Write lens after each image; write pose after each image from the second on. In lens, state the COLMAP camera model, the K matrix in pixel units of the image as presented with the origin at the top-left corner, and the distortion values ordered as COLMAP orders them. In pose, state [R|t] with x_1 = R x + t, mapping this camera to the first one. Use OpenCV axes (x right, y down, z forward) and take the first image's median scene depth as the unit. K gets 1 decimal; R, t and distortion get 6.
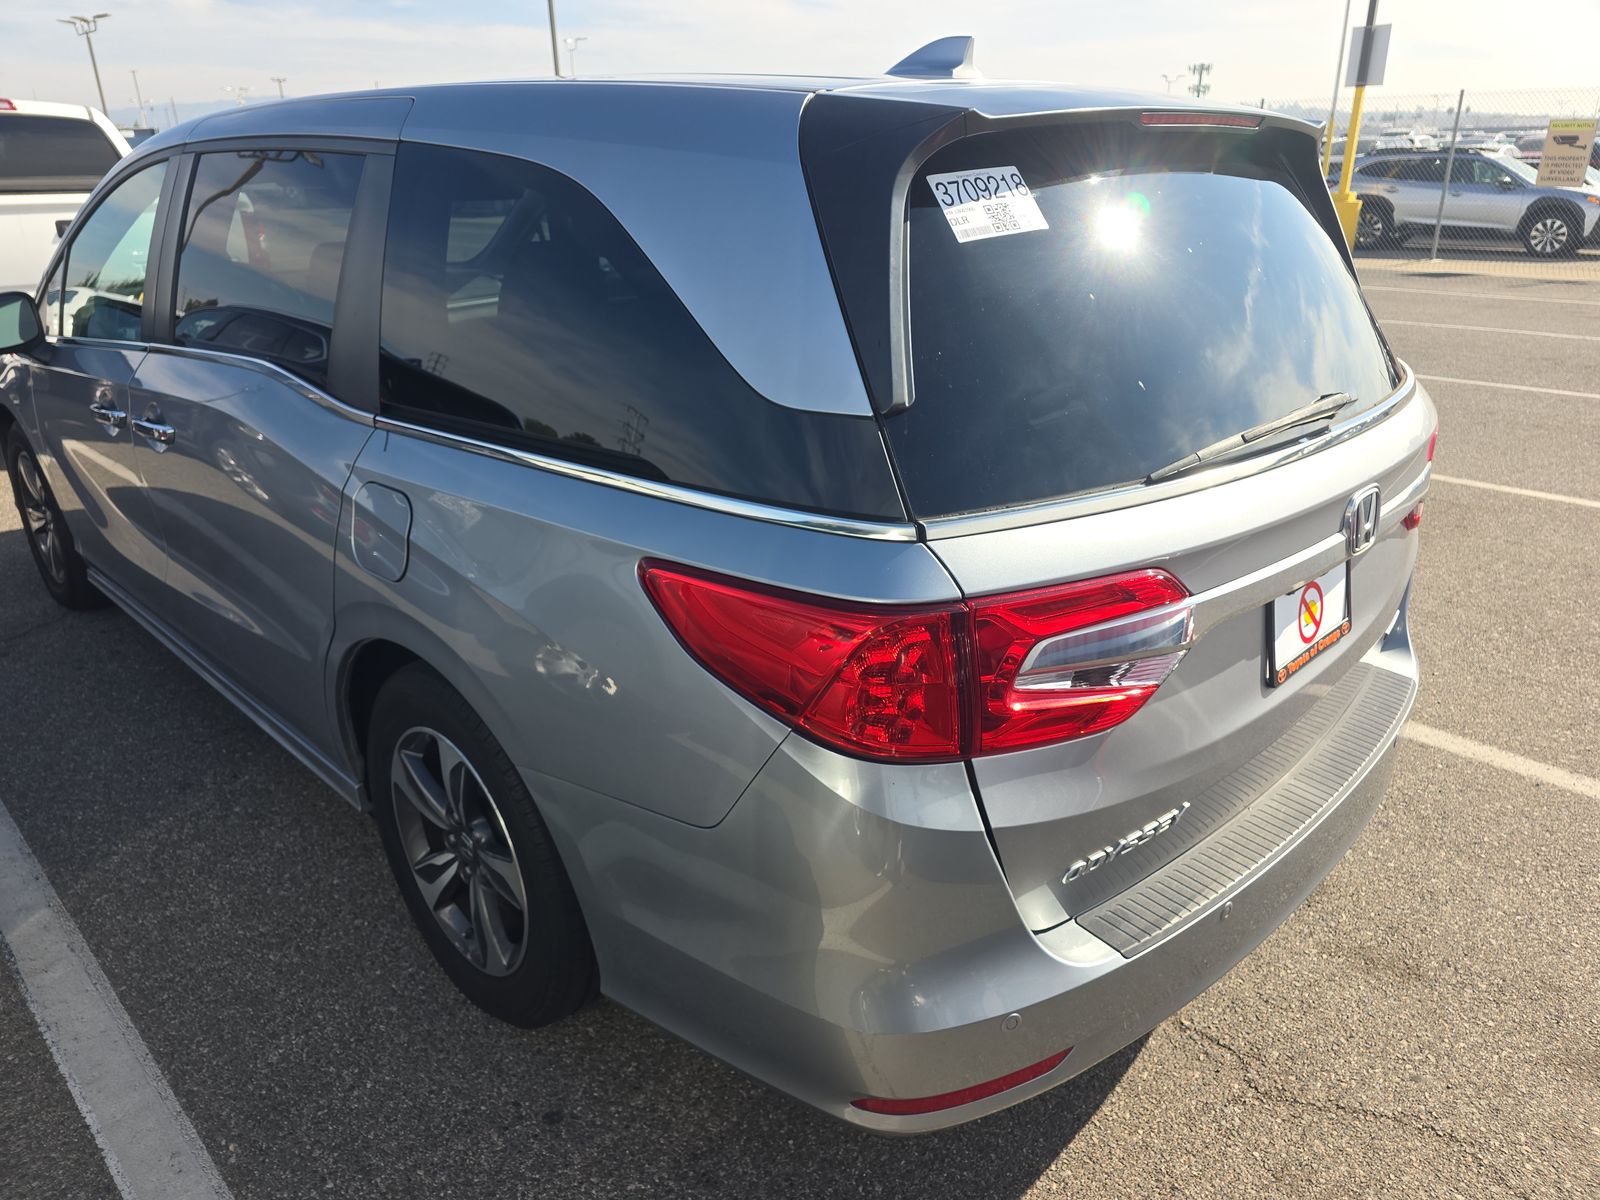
lens RADIAL K [[1071.1, 0, 795.3], [0, 1071.1, 592.8], [0, 0, 1]] dist [0.061028, -0.055674]
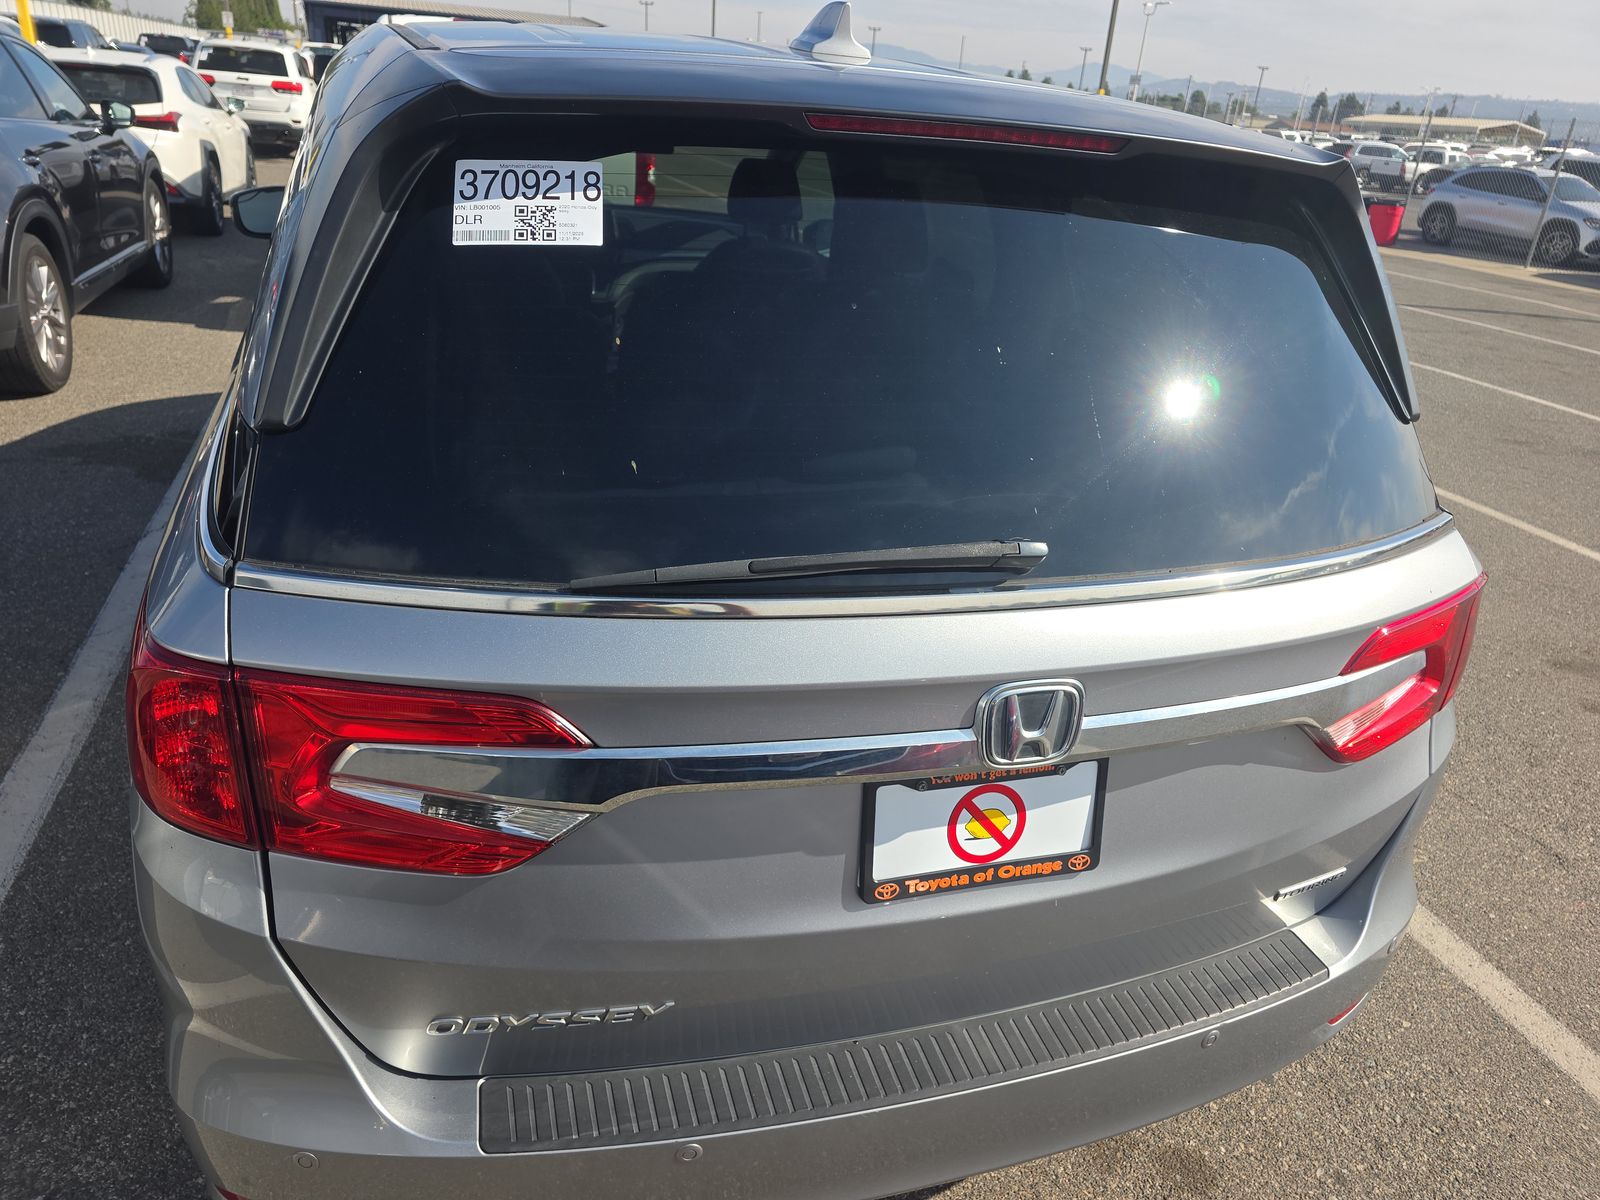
lens RADIAL K [[1071.1, 0, 795.3], [0, 1071.1, 592.8], [0, 0, 1]] dist [0.061028, -0.055674]
pose [[0.887741, 0.260917, -0.379261, 0.728304], [-0.250382, 0.965014, 0.077821, -0.191286], [0.386297, 0.025875, 0.922011, 0.338306]]
